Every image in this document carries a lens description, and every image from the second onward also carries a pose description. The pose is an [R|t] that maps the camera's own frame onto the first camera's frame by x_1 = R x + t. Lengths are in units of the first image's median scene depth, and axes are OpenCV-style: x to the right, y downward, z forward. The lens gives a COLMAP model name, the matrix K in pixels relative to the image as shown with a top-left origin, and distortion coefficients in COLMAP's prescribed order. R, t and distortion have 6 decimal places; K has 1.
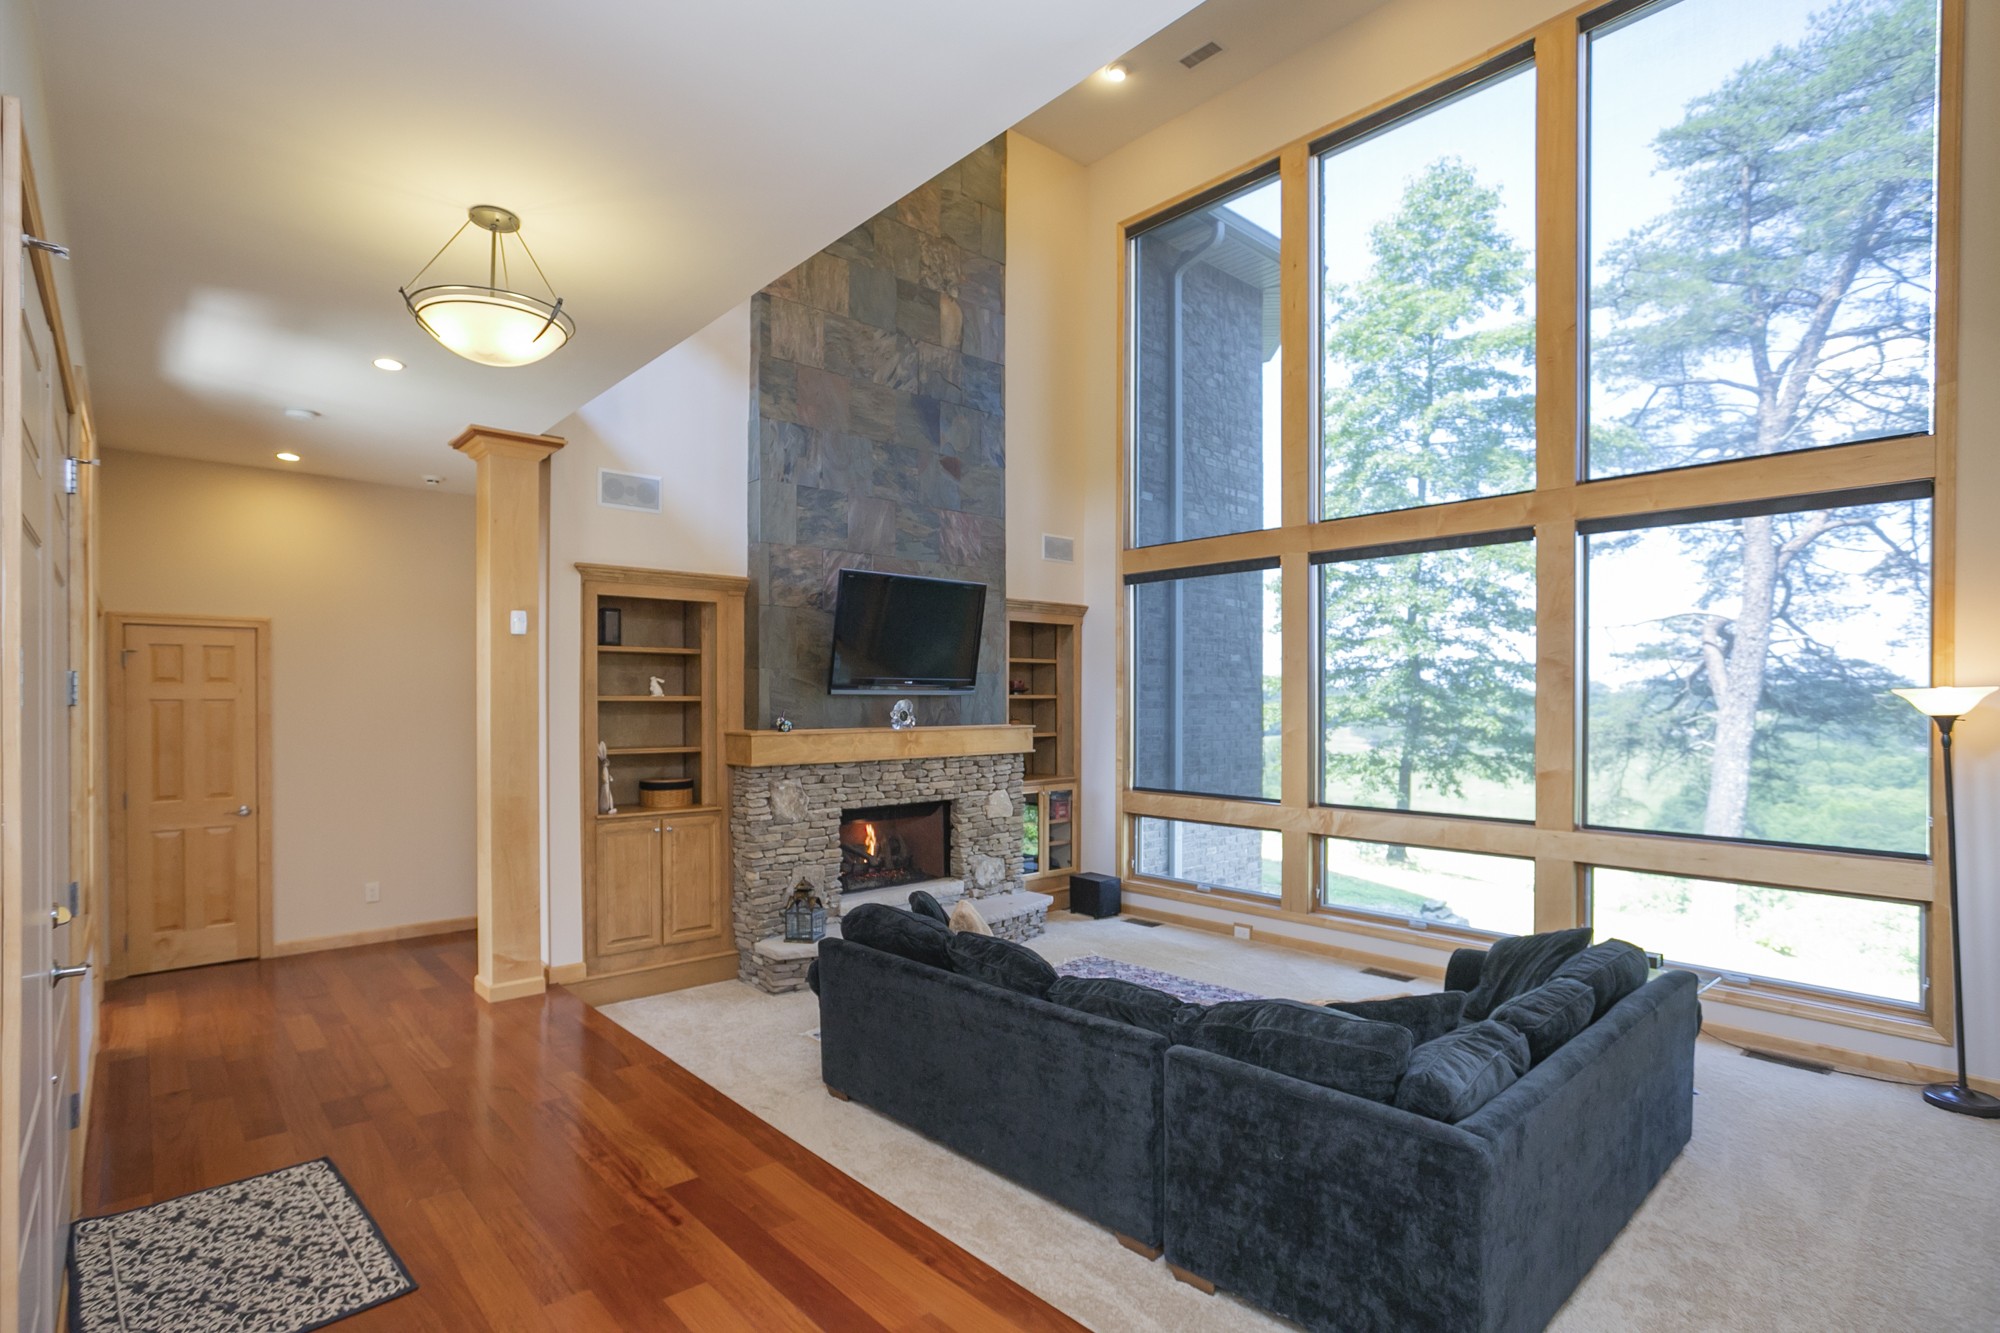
lens RADIAL K [[999.3, 0, 952.3], [0, 999.3, 704.0], [0, 0, 1]] dist [-0.051905, 0.030689]
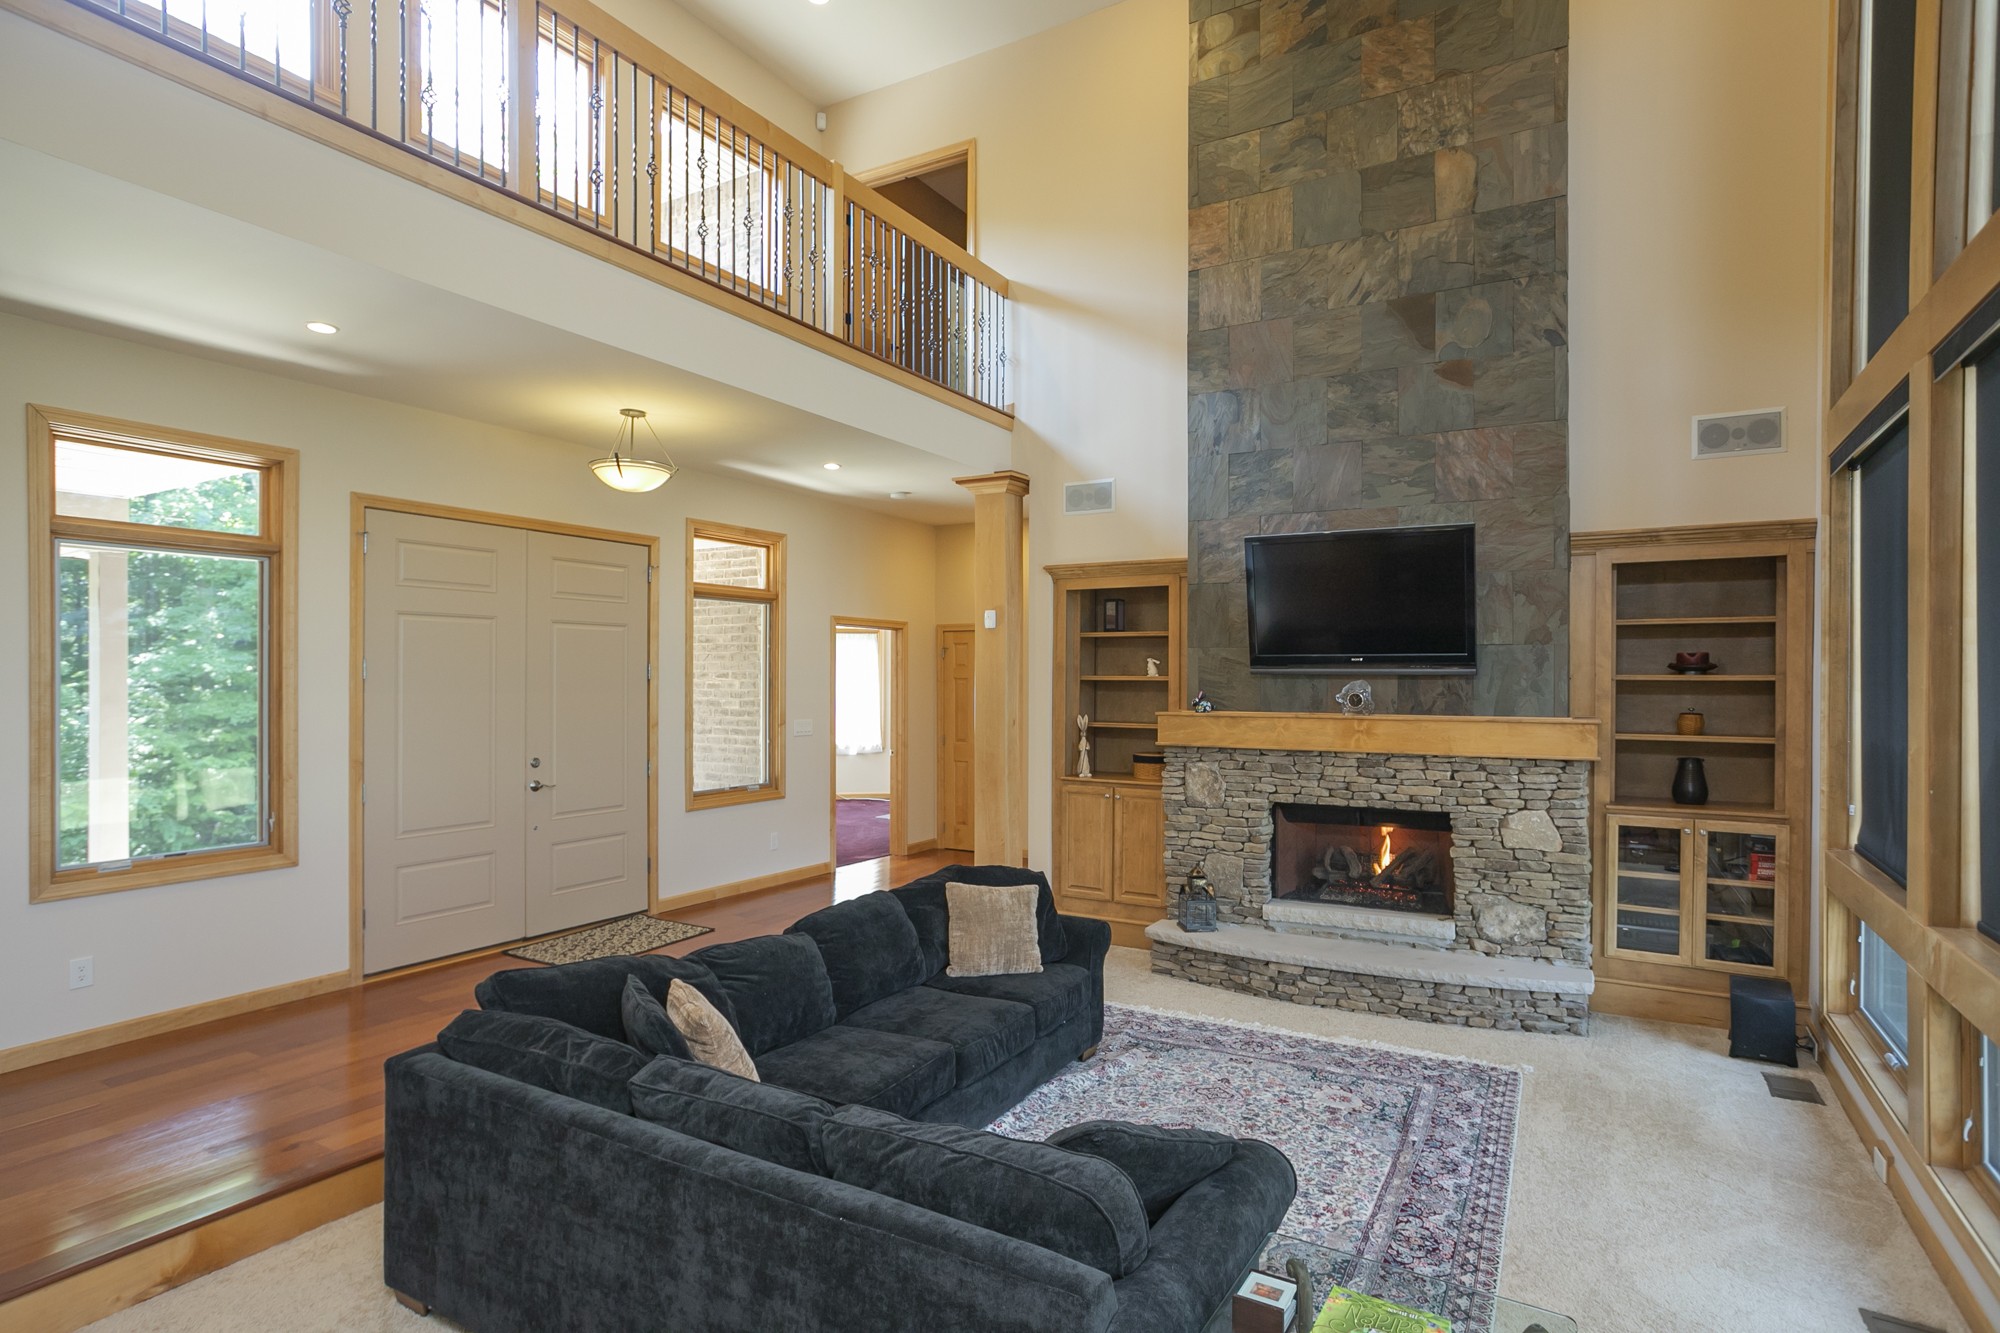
lens RADIAL K [[1009.0, 0, 974.5], [0, 1009.0, 679.8], [0, 0, 1]] dist [-0.051443, 0.041663]
pose [[0.310892, 0.001733, -0.950444, 0.641705], [-0.010542, 0.999943, -0.001625, -0.000212], [0.950387, 0.010525, 0.310892, 0.446626]]
